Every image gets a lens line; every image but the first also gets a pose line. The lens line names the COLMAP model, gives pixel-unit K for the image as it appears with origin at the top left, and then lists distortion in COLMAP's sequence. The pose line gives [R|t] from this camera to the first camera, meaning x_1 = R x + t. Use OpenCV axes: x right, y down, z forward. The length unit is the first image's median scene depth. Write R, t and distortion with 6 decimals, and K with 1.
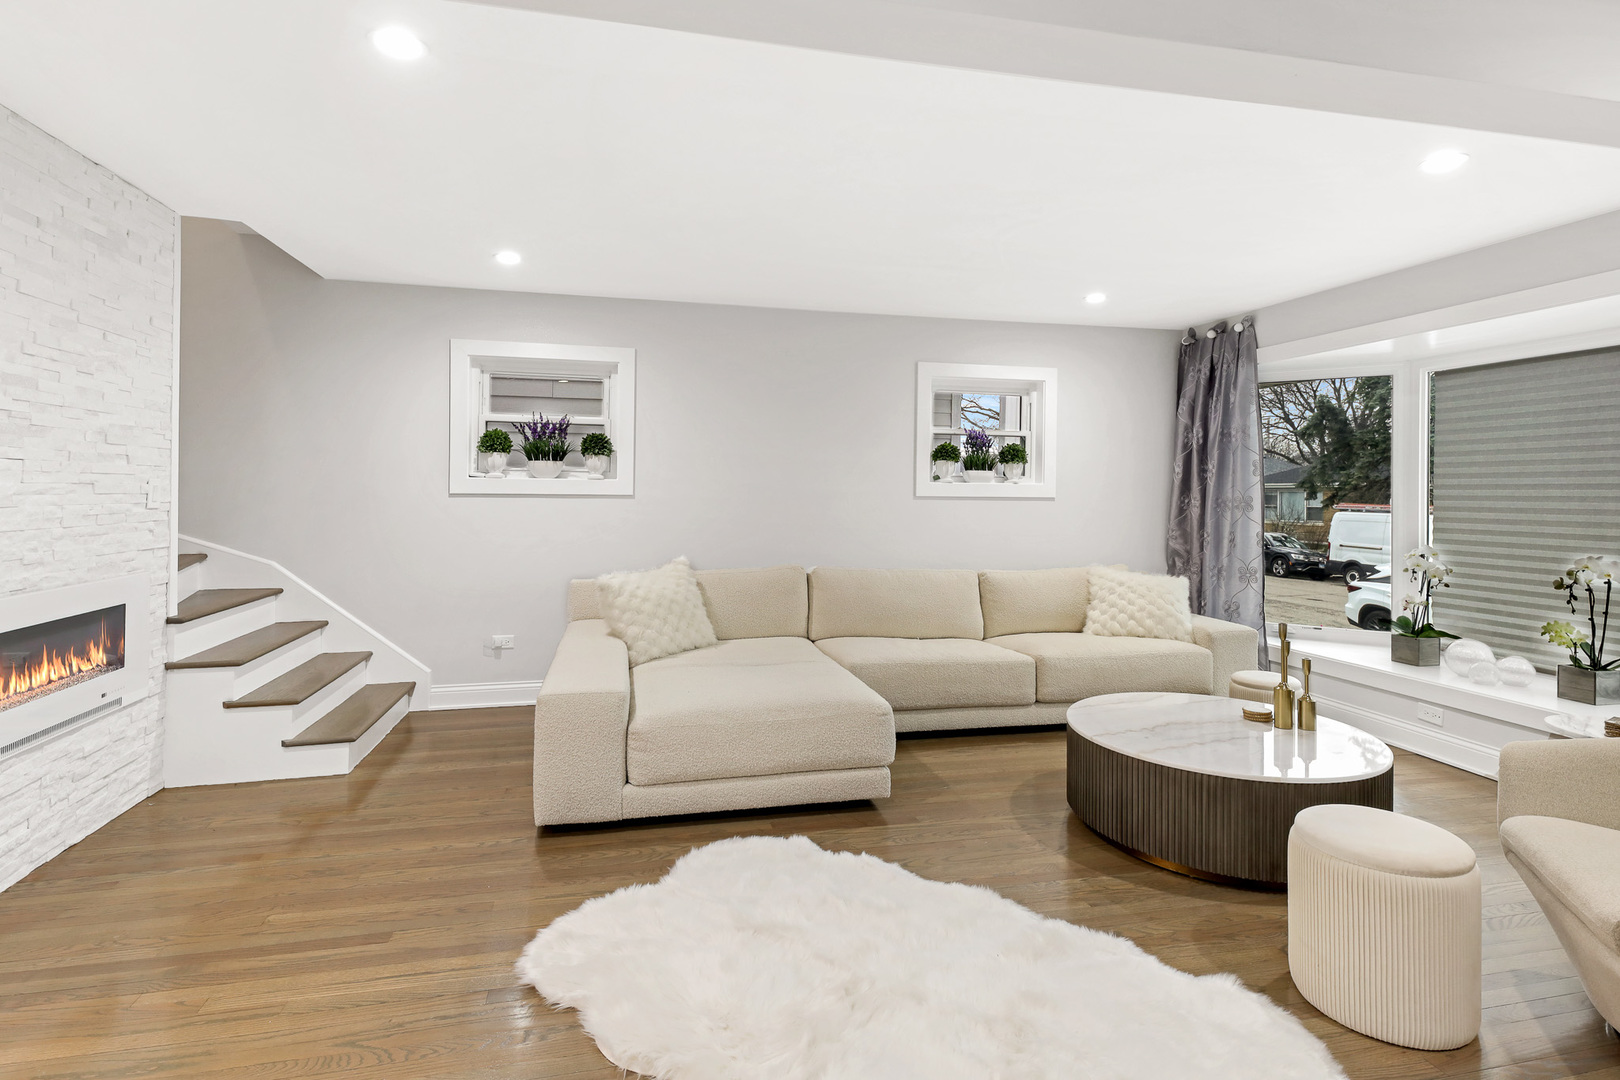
lens RADIAL K [[811.5, 0, 809.3], [0, 811.5, 478.5], [0, 0, 1]] dist [0.043510, -0.019791]
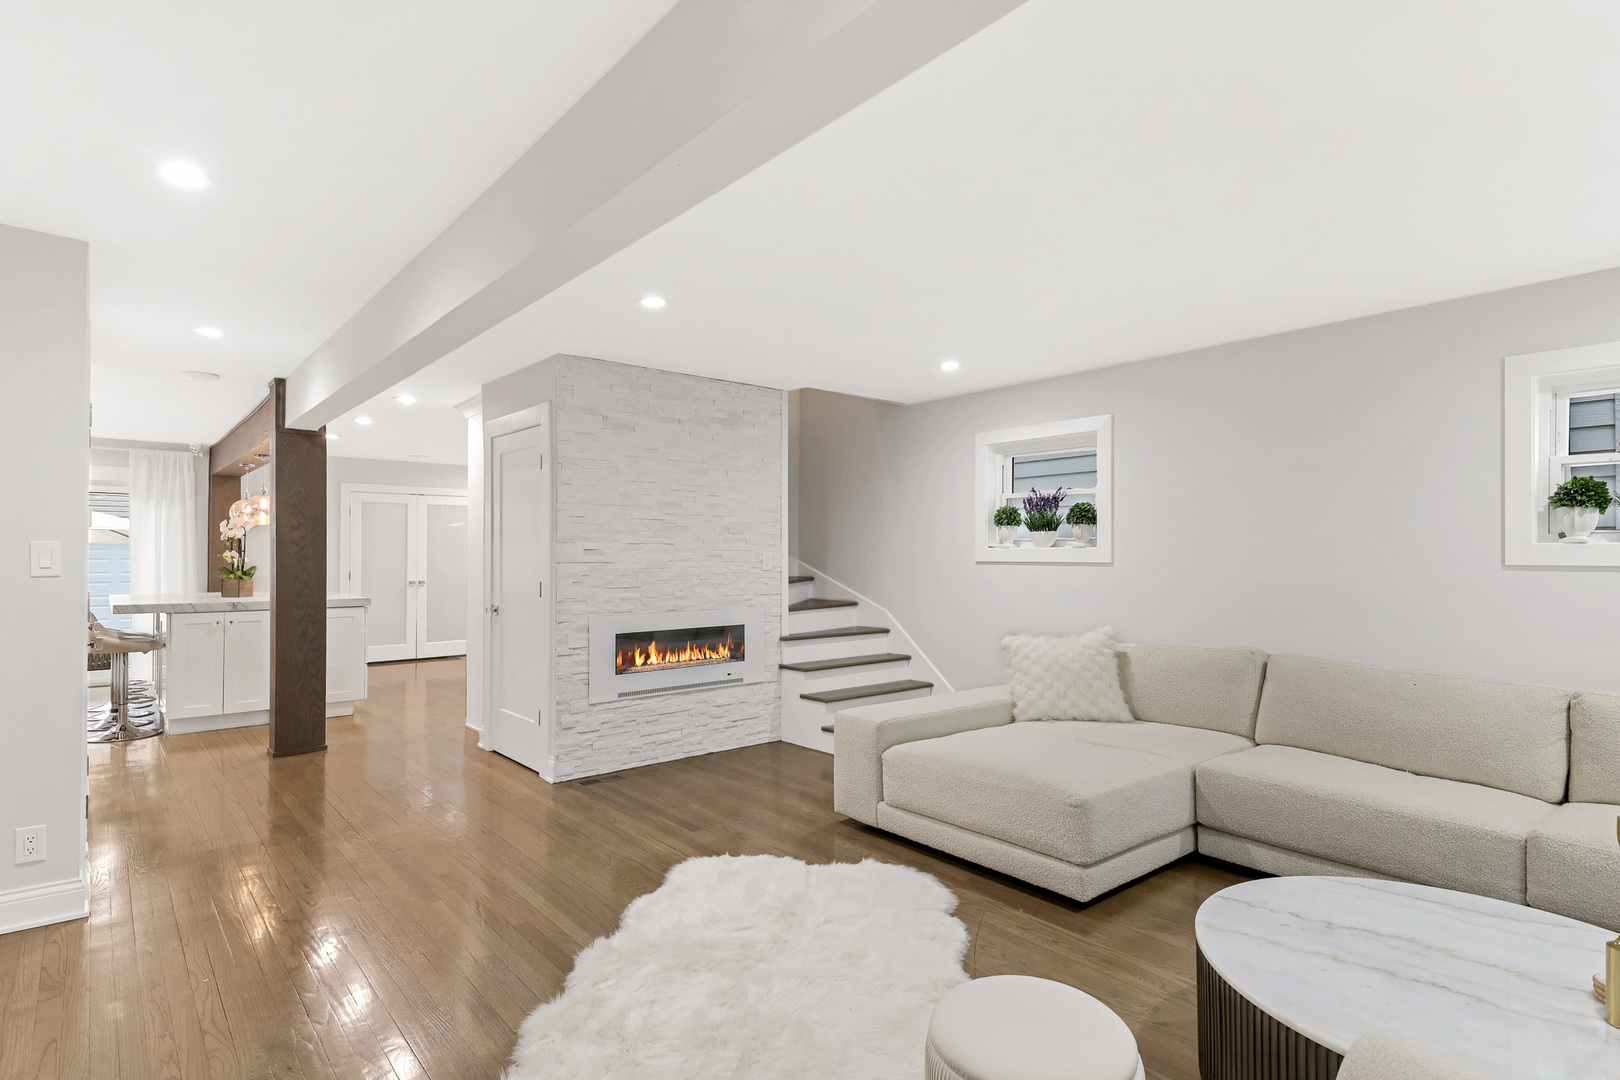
lens RADIAL K [[832.4, 0, 810.0], [0, 832.4, 540.0], [0, 0, 1]] dist [0.038875, 0.000330]
pose [[0.453610, -0.025558, -0.890834, 0.802305], [0.016367, 0.999659, -0.020346, 0.010761], [0.891050, -0.005351, 0.453874, 0.328268]]
